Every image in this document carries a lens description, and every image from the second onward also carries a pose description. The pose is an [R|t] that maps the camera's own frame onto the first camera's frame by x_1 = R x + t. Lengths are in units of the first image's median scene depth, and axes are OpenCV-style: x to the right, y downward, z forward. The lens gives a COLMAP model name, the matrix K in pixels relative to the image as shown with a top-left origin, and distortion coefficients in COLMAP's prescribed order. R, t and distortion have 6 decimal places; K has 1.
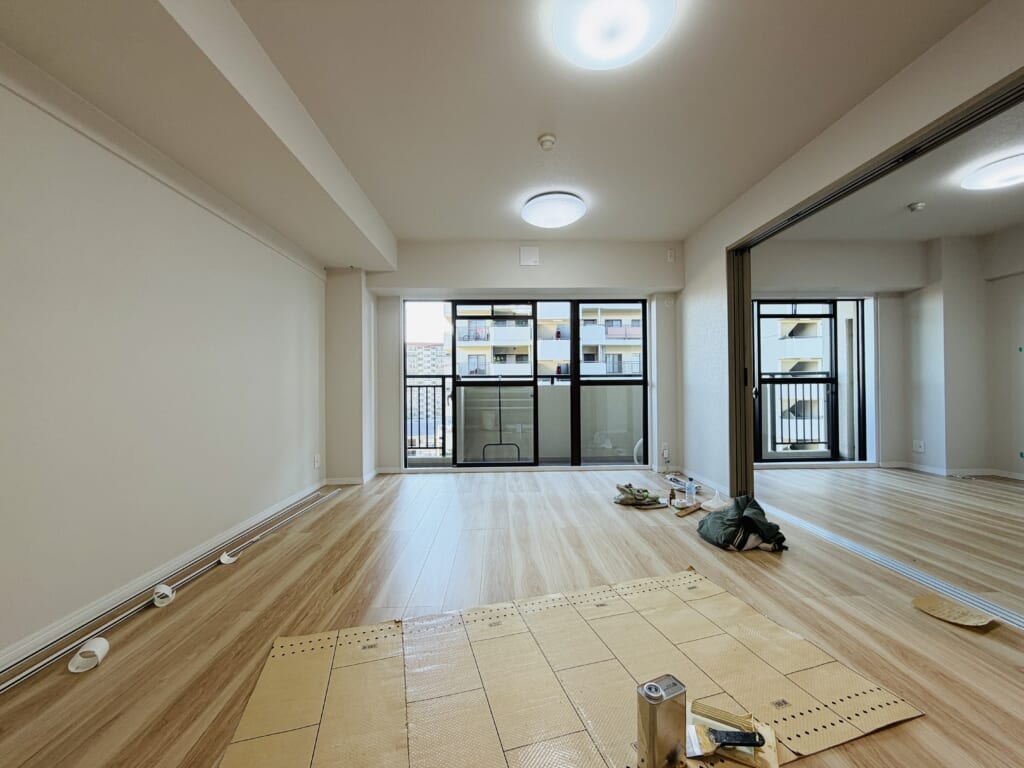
lens RADIAL K [[409.3, 0, 509.8], [0, 409.3, 382.0], [0, 0, 1]] dist [0.000263, 0.000167]
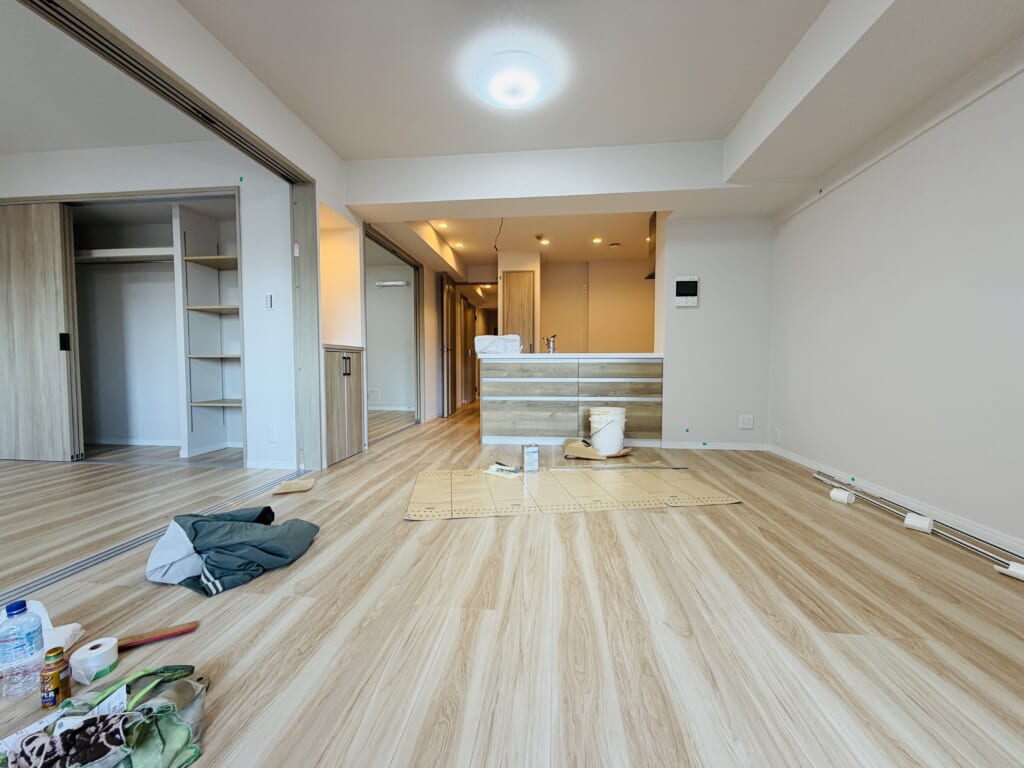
lens RADIAL K [[409.3, 0, 509.8], [0, 409.3, 382.0], [0, 0, 1]] dist [0.000263, 0.000167]
pose [[-0.990261, 0.003039, 0.139187, 0.031921], [0.007861, 0.999387, 0.034108, 0.057883], [-0.138998, 0.034870, -0.989679, 1.178761]]
